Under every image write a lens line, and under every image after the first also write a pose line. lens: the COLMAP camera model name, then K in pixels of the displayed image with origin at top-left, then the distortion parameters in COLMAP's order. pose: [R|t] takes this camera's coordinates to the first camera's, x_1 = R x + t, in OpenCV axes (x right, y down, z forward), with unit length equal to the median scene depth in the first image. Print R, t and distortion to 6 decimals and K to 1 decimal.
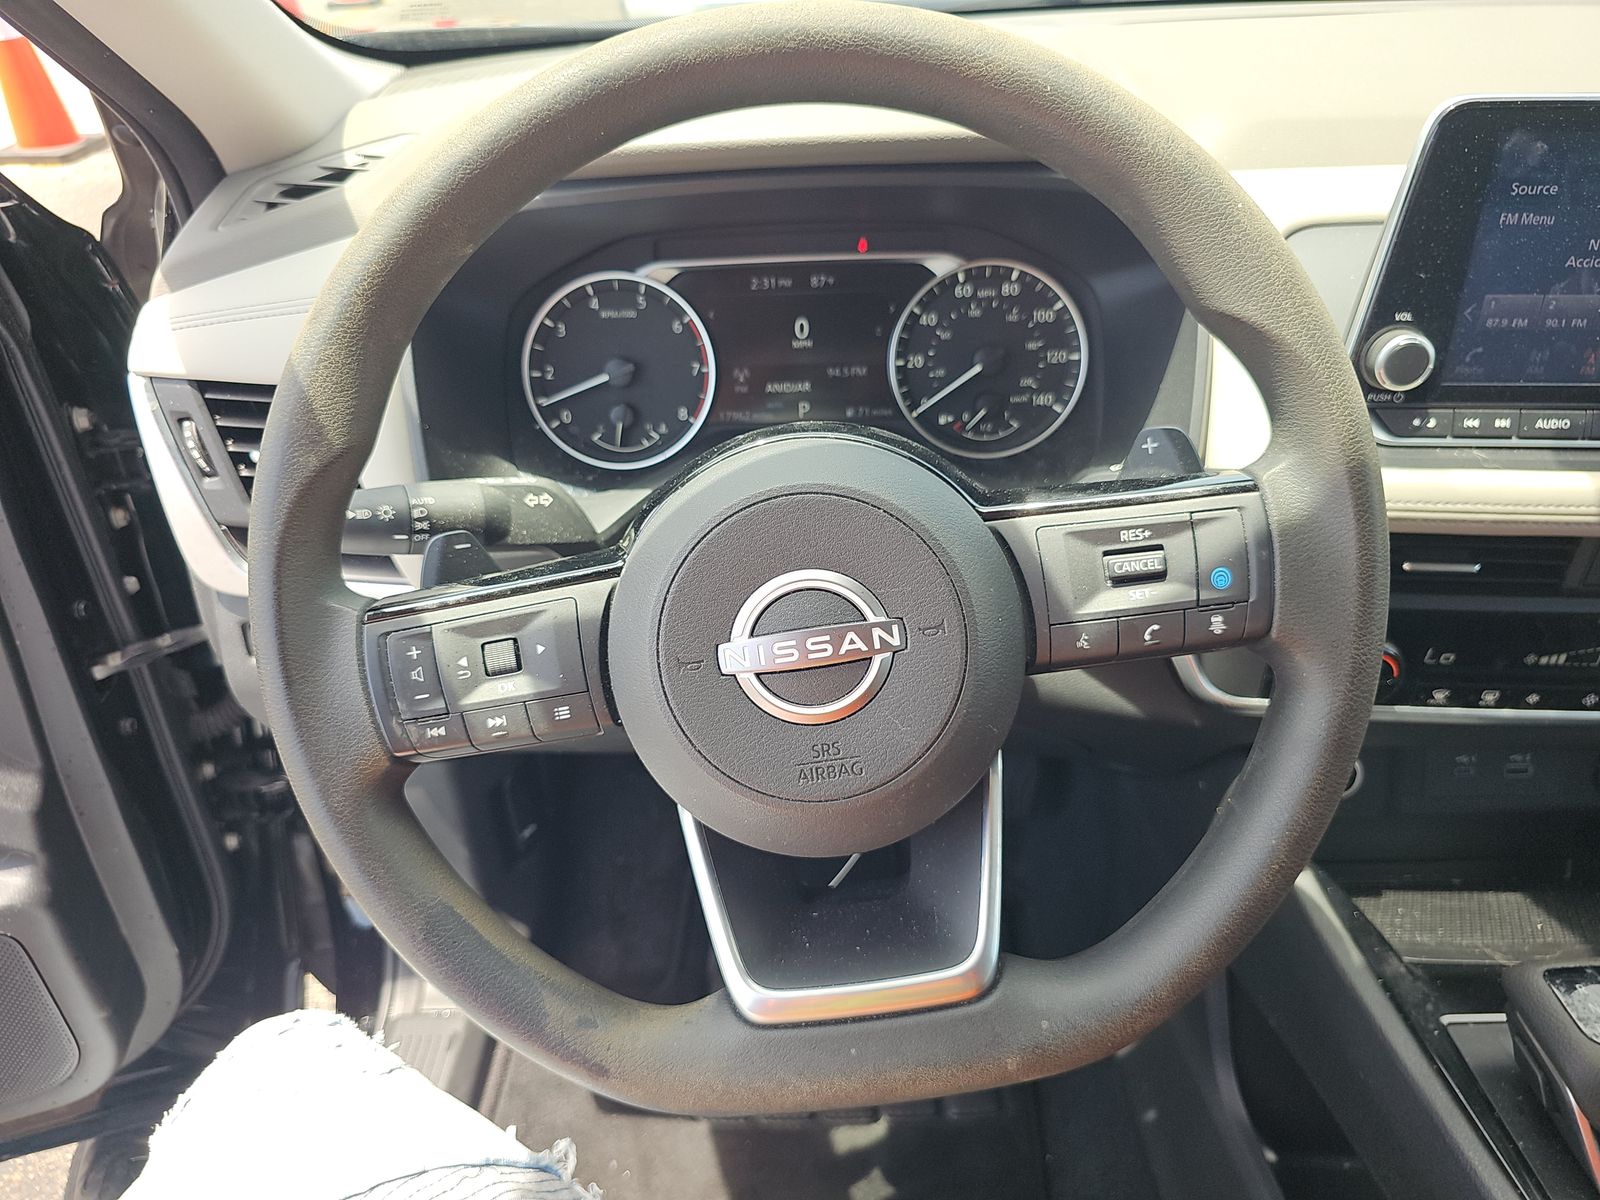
lens RADIAL K [[1055.7, 0, 806.2], [0, 1055.7, 596.2], [0, 0, 1]] dist [0.017643, -0.018249]
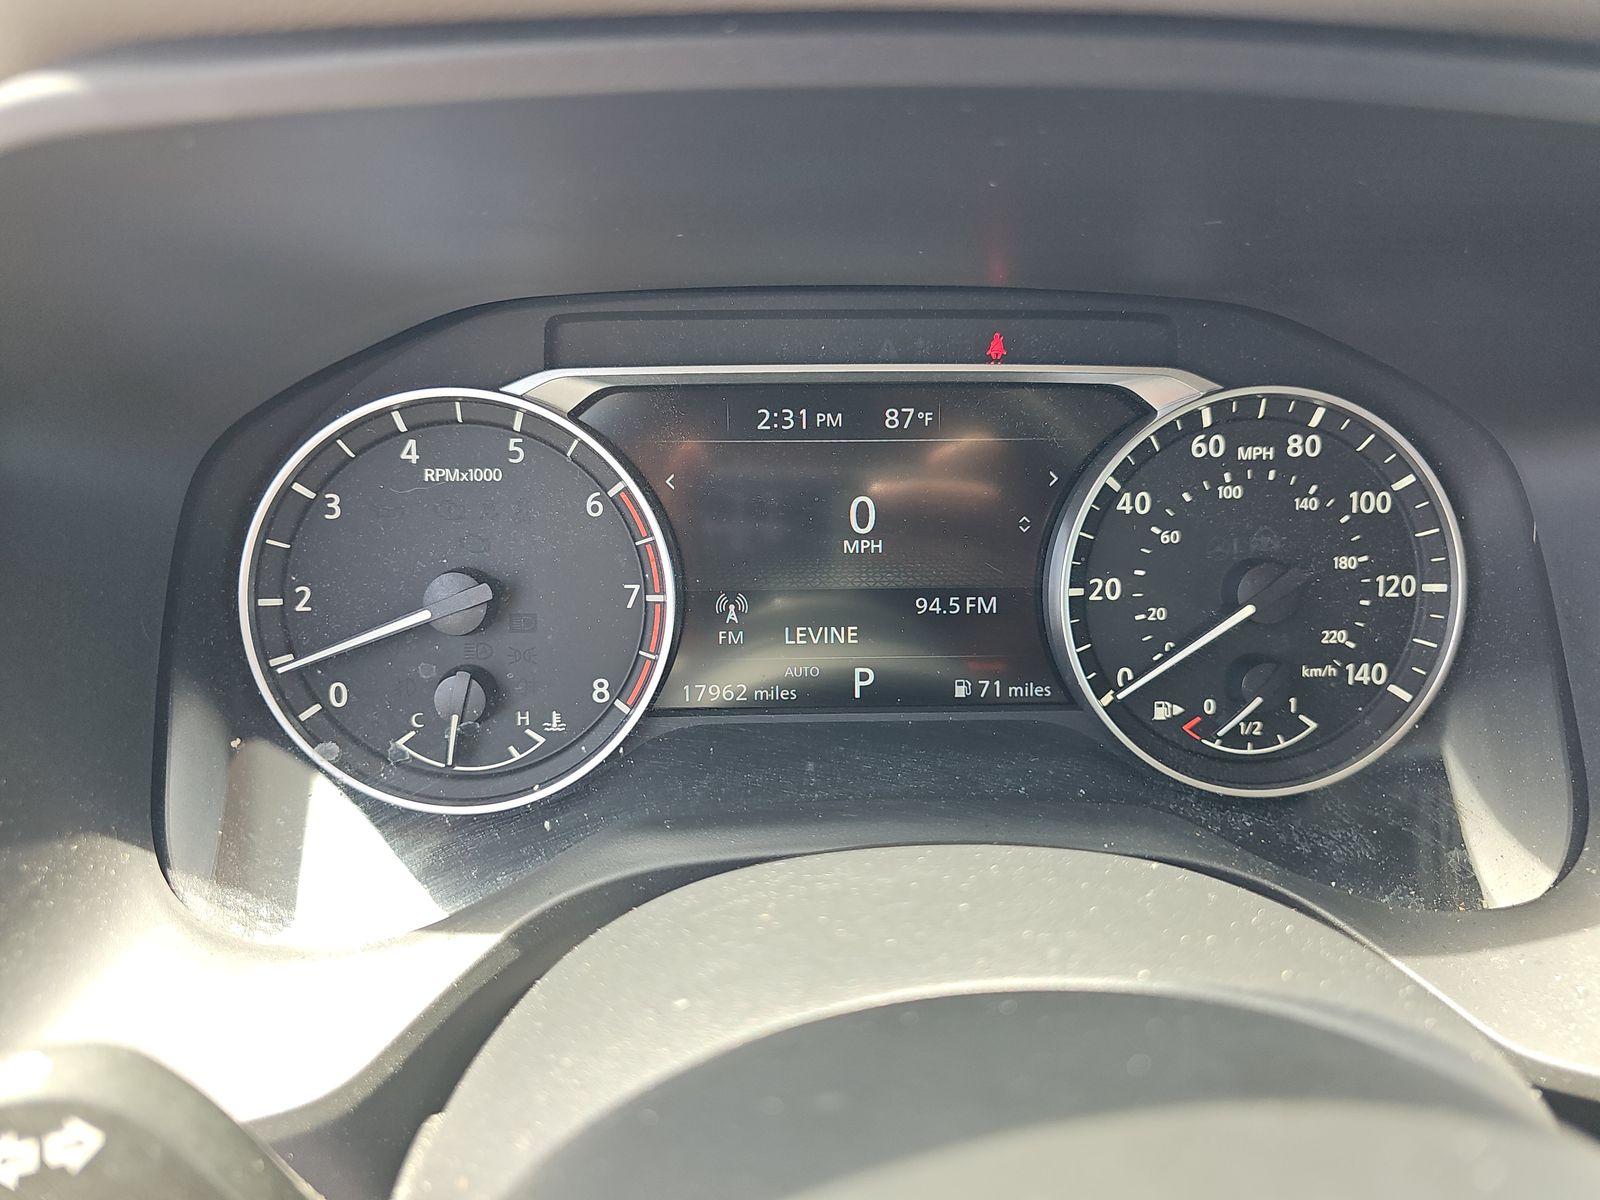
lens RADIAL K [[1055.7, 0, 794.6], [0, 1055.7, 595.8], [0, 0, 1]] dist [0.017643, -0.018249]
pose [[0.998773, 0.020865, 0.044917, -0.055817], [-0.013399, 0.986941, -0.160525, -0.143572], [-0.047680, 0.159726, 0.986009, 0.549471]]
